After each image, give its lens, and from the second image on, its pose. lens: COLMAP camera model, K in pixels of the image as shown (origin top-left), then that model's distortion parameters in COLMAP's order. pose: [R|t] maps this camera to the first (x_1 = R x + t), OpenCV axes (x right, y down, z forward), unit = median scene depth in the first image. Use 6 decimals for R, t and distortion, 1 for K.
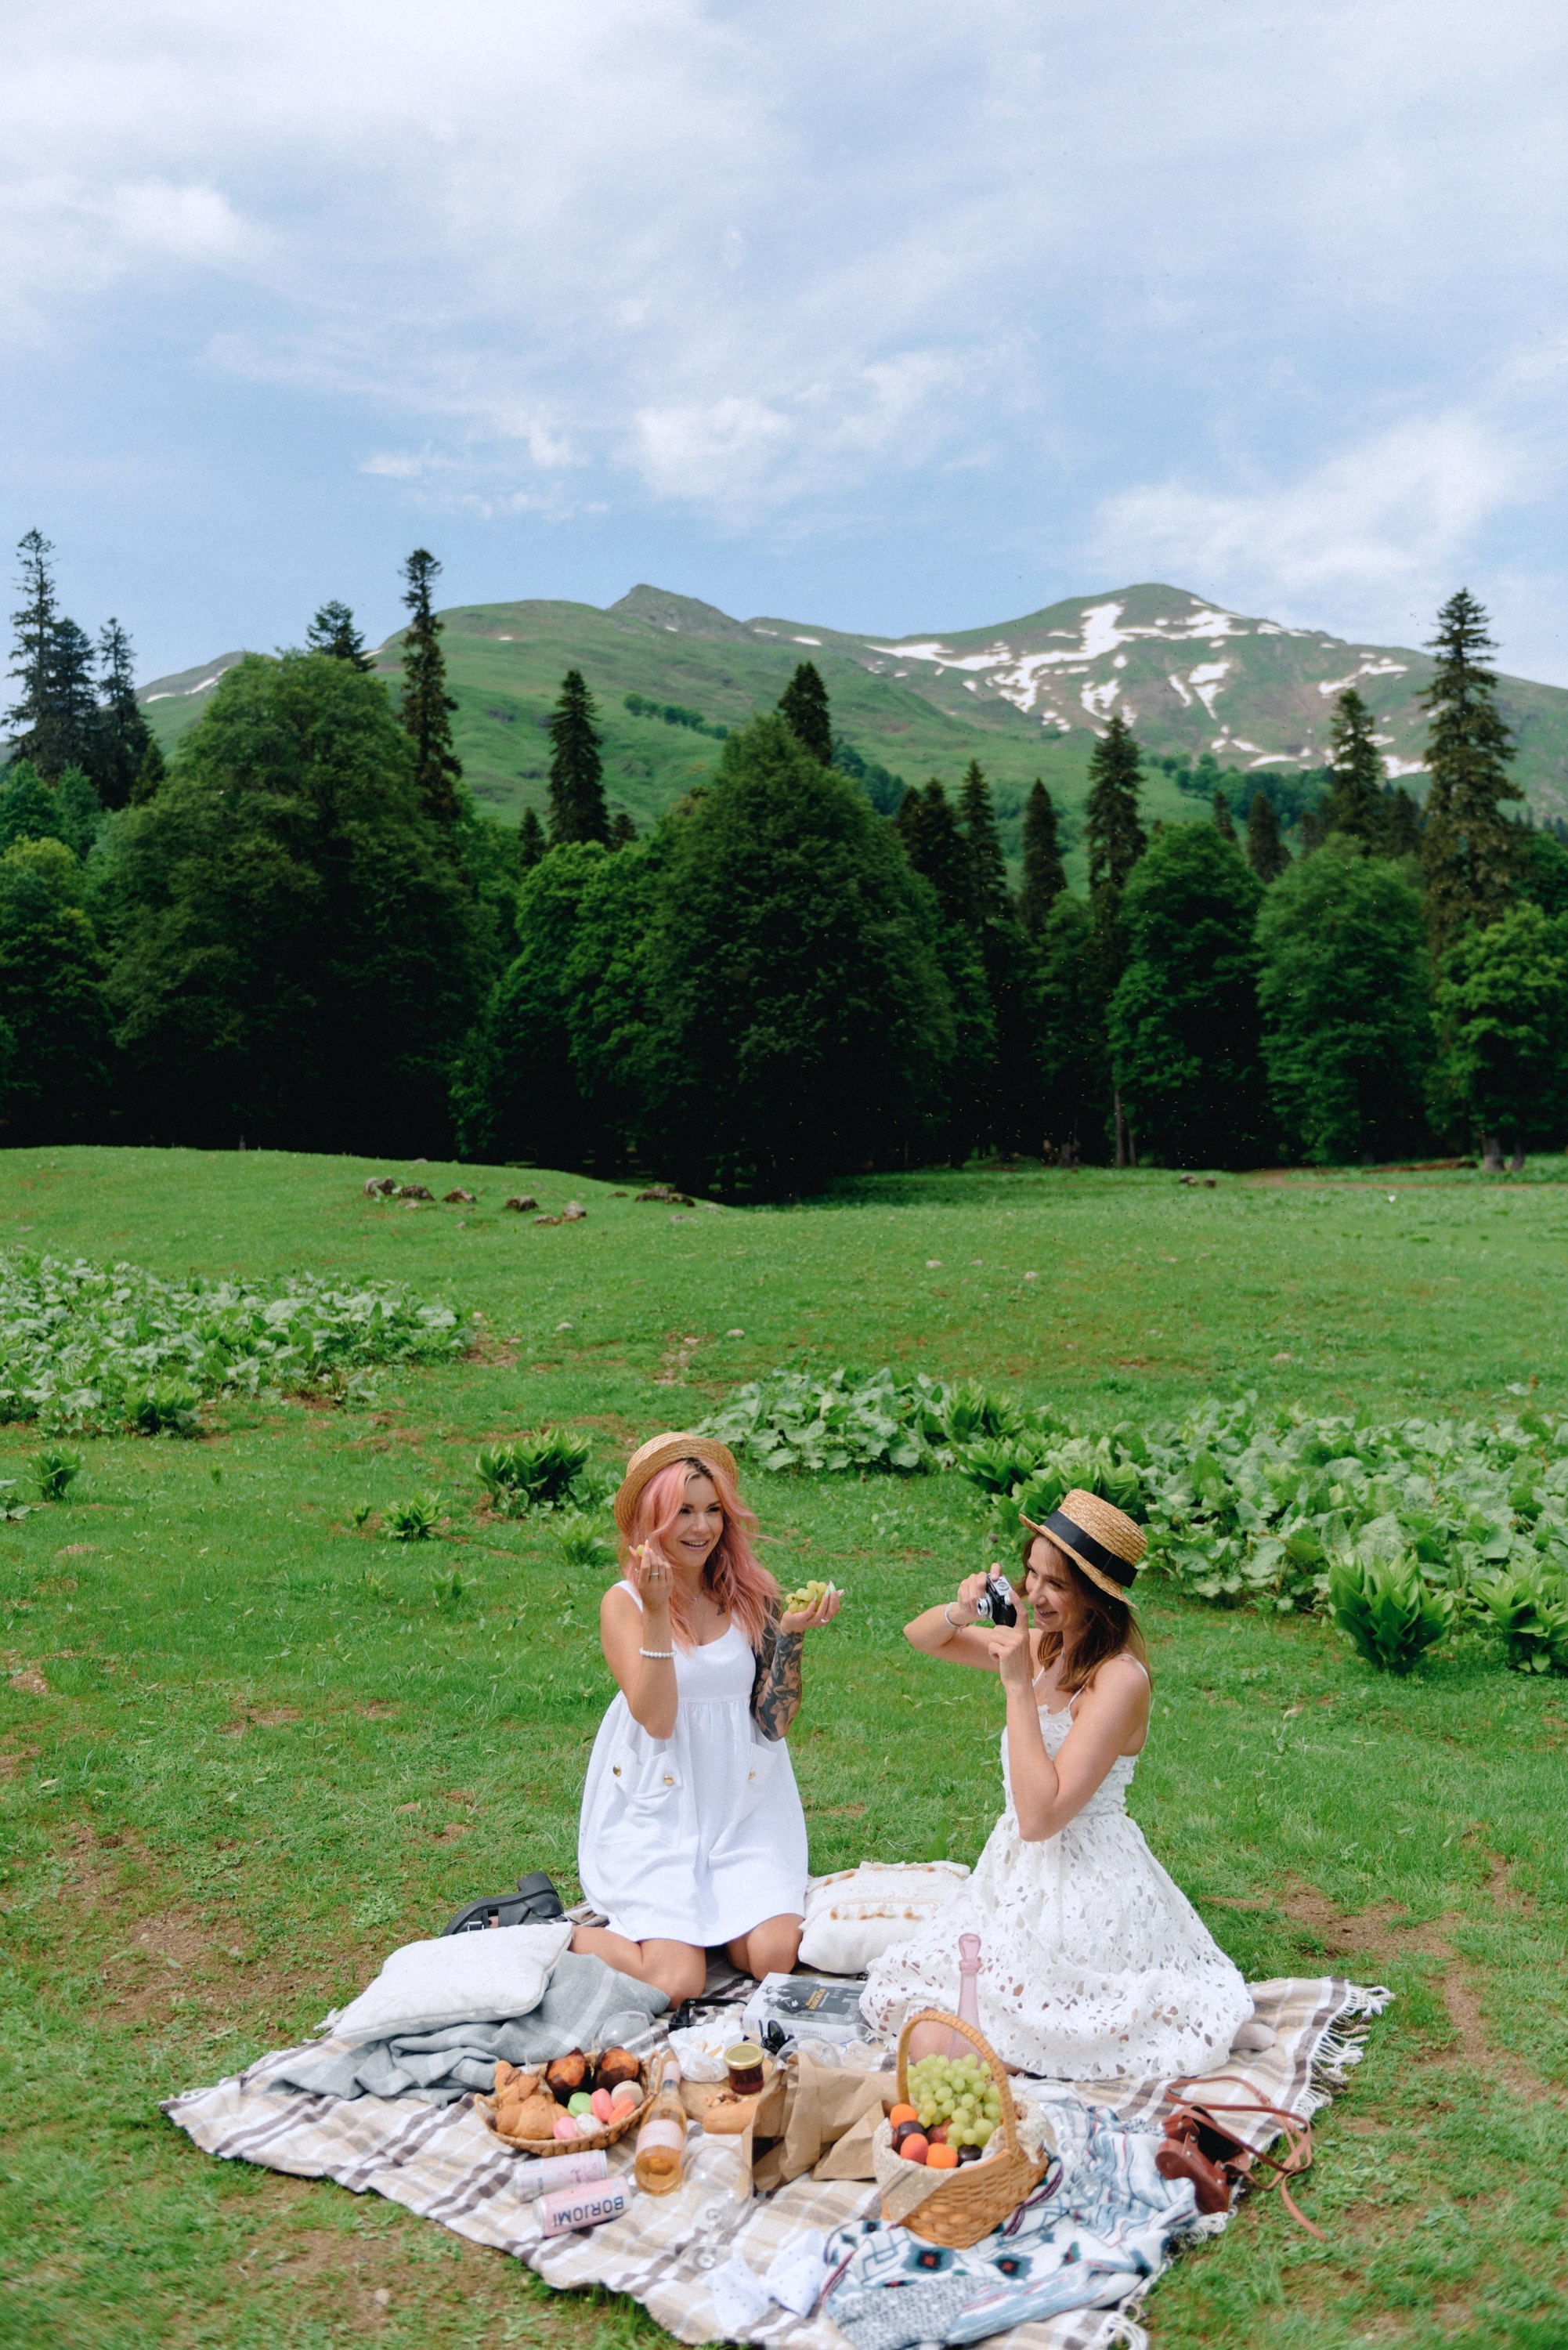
lens RADIAL K [[1968.2, 0, 780.9], [0, 1968.2, 1167.4], [0, 0, 1]] dist [-0.013351, -0.024053]
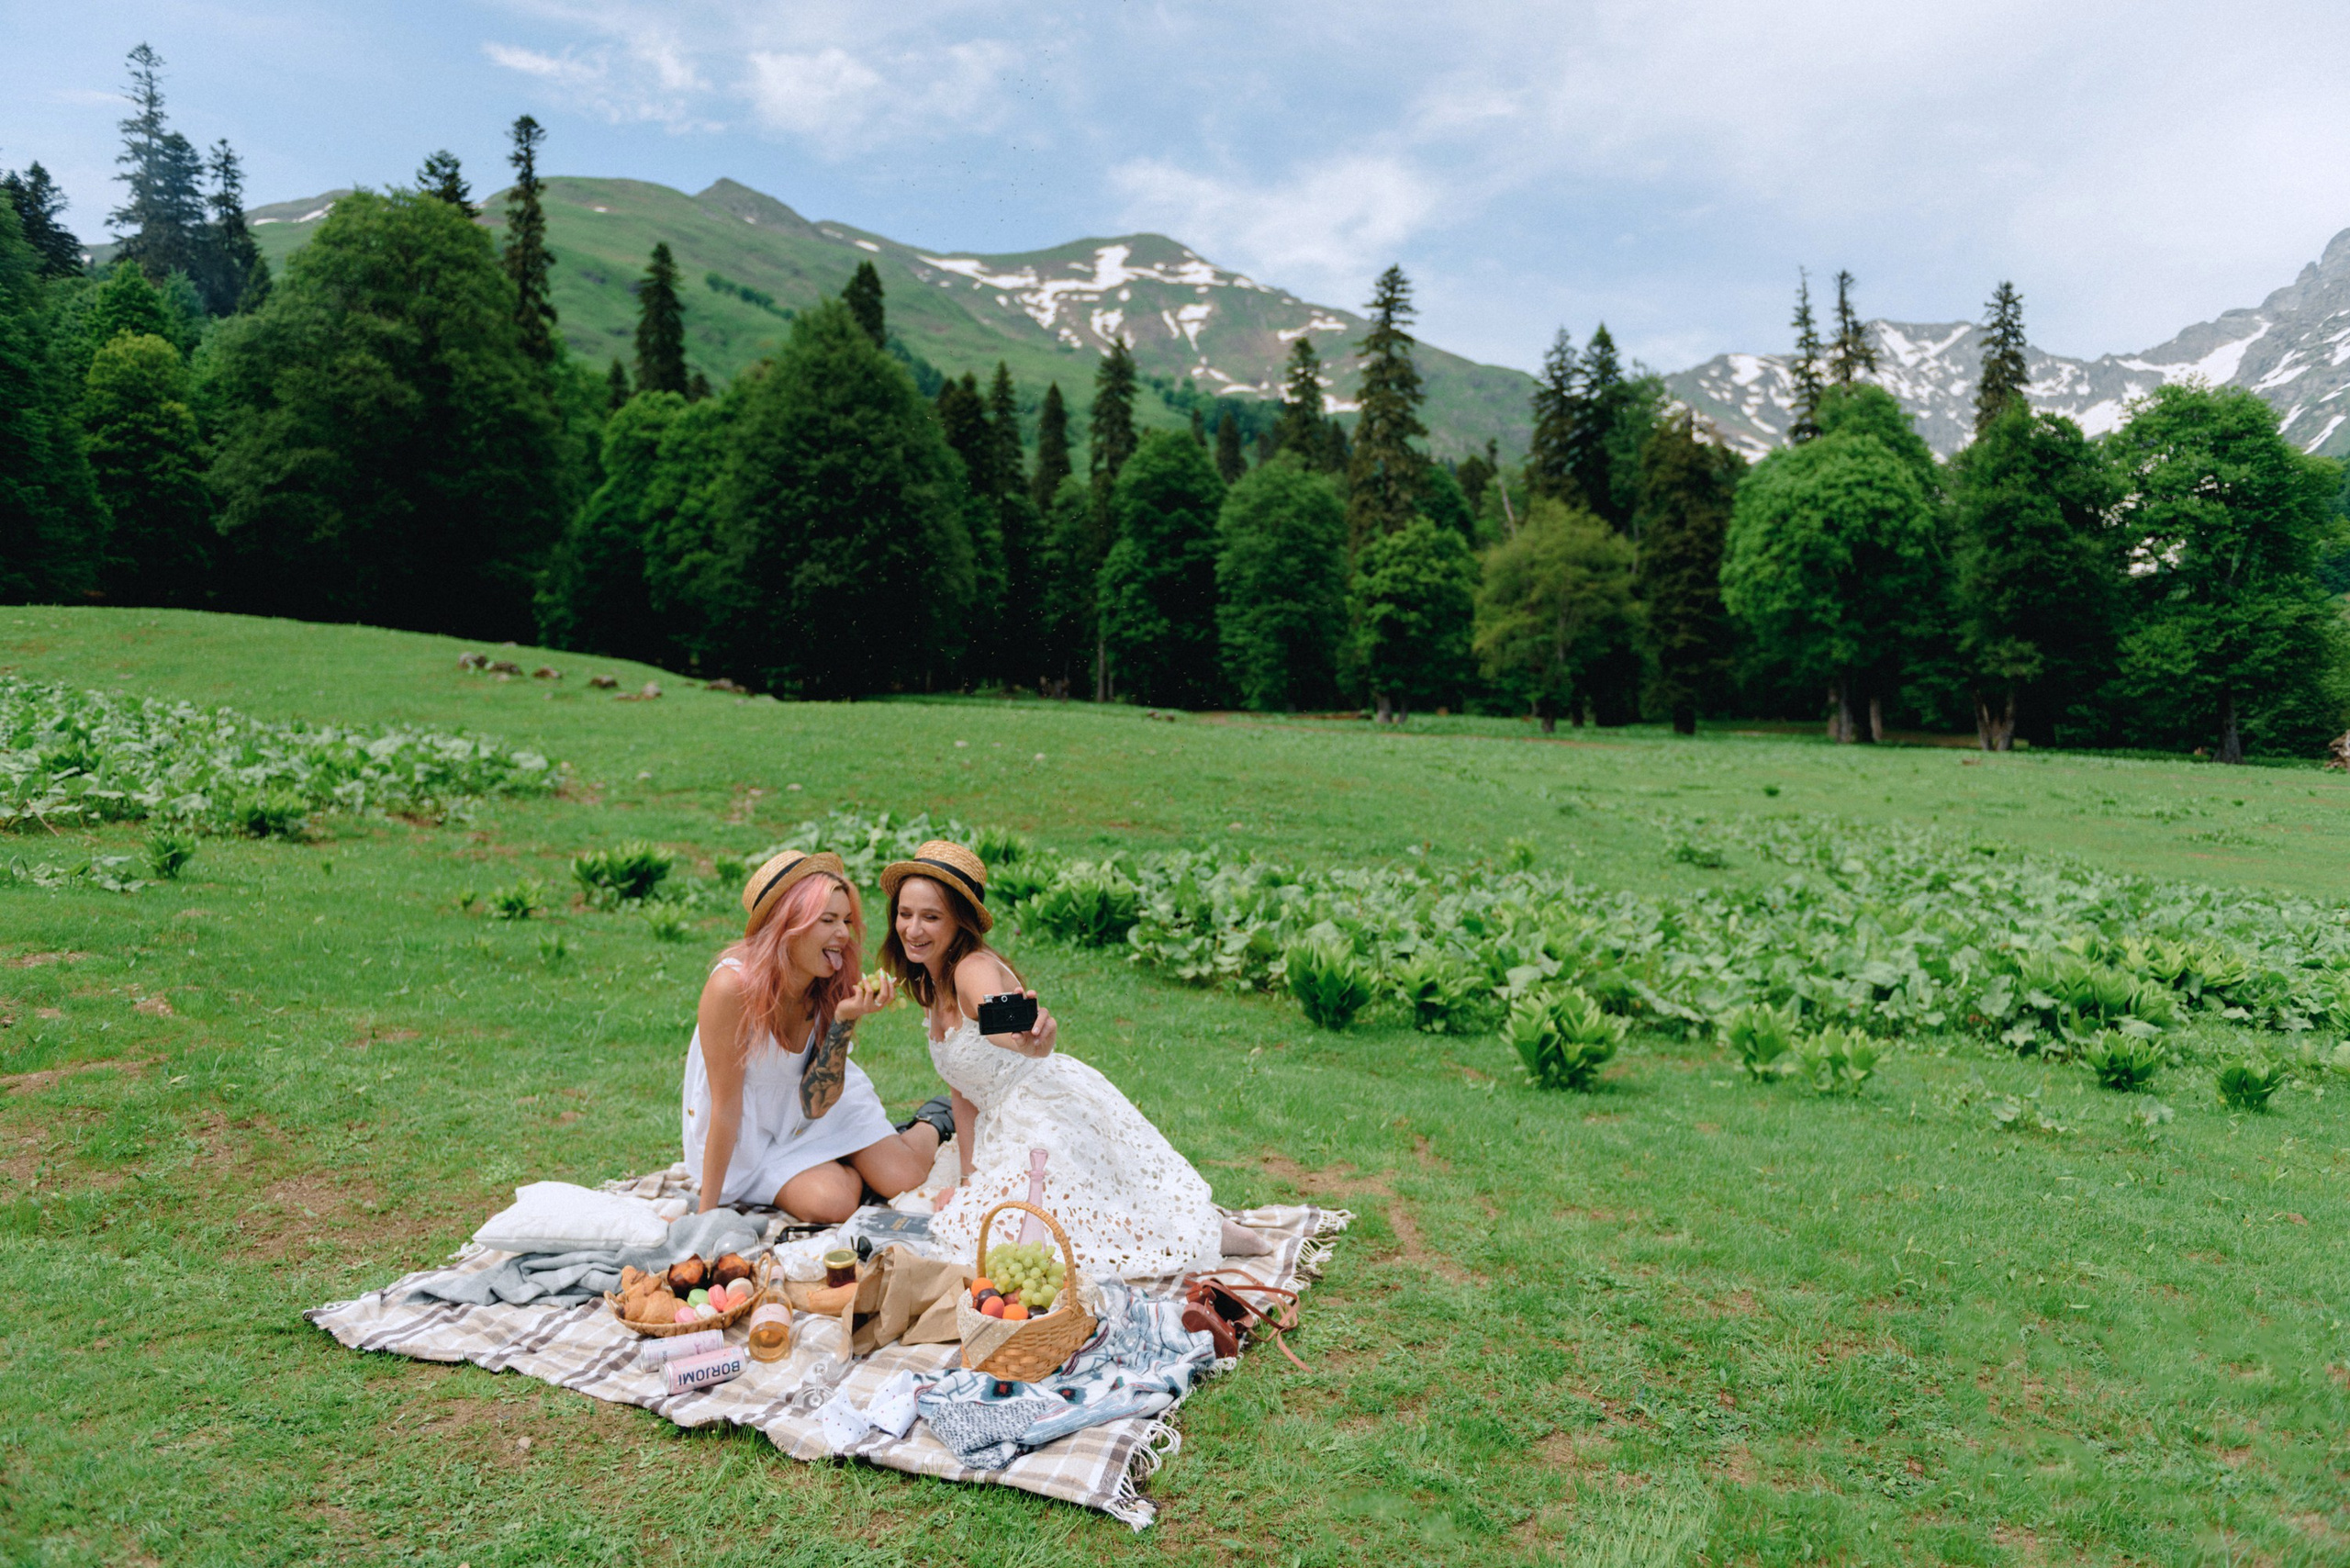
lens RADIAL K [[1590.9, 0, 1169.4], [0, 1590.9, 796.6], [0, 0, 1]] dist [0.003900, -0.004568]
pose [[0.974802, 0.052298, 0.216854, -0.009537], [-0.065548, 0.996368, 0.054360, 0.020498], [-0.213223, -0.067205, 0.974689, 0.004973]]
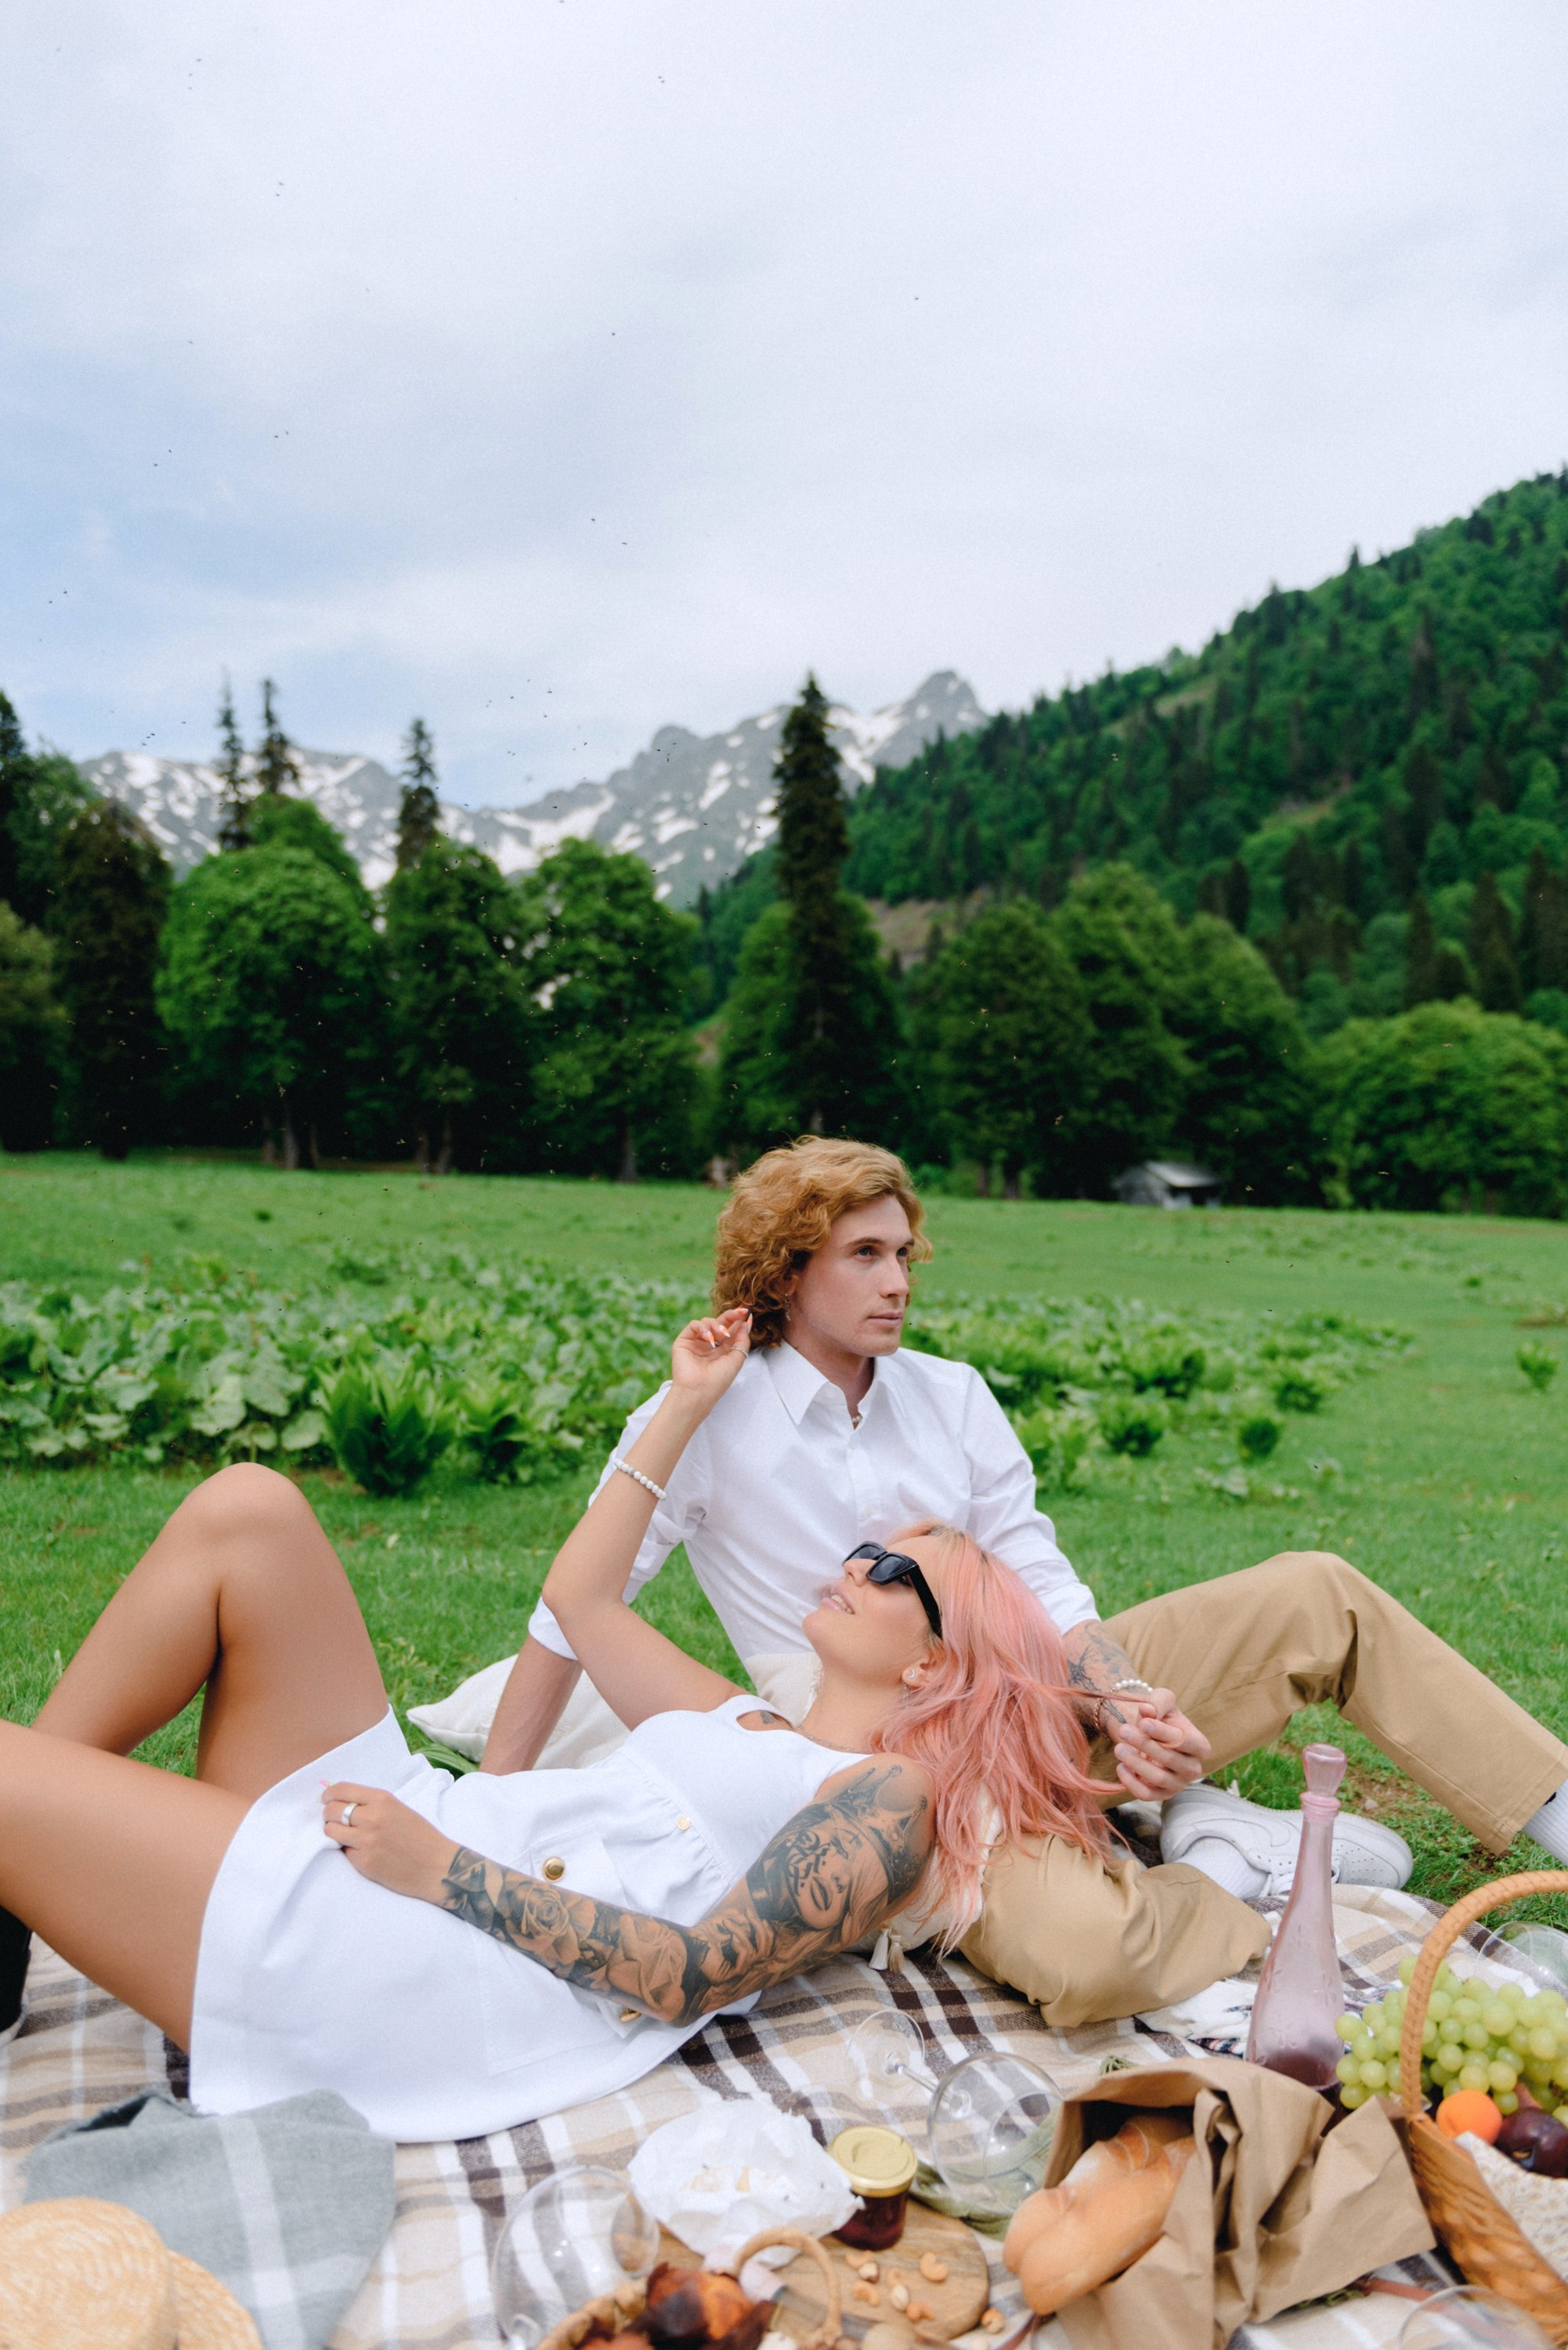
lens RADIAL K [[1727.4, 0, 798.5], [0, 1727.4, 1176.4], [0, 0, 1]] dist [-0.006548, -0.001829]
pose [[0.601841, 0.053382, 0.796830, -0.069558], [-0.057597, 0.998067, -0.023360, 0.046613], [-0.796536, -0.031836, 0.603752, 0.152963]]
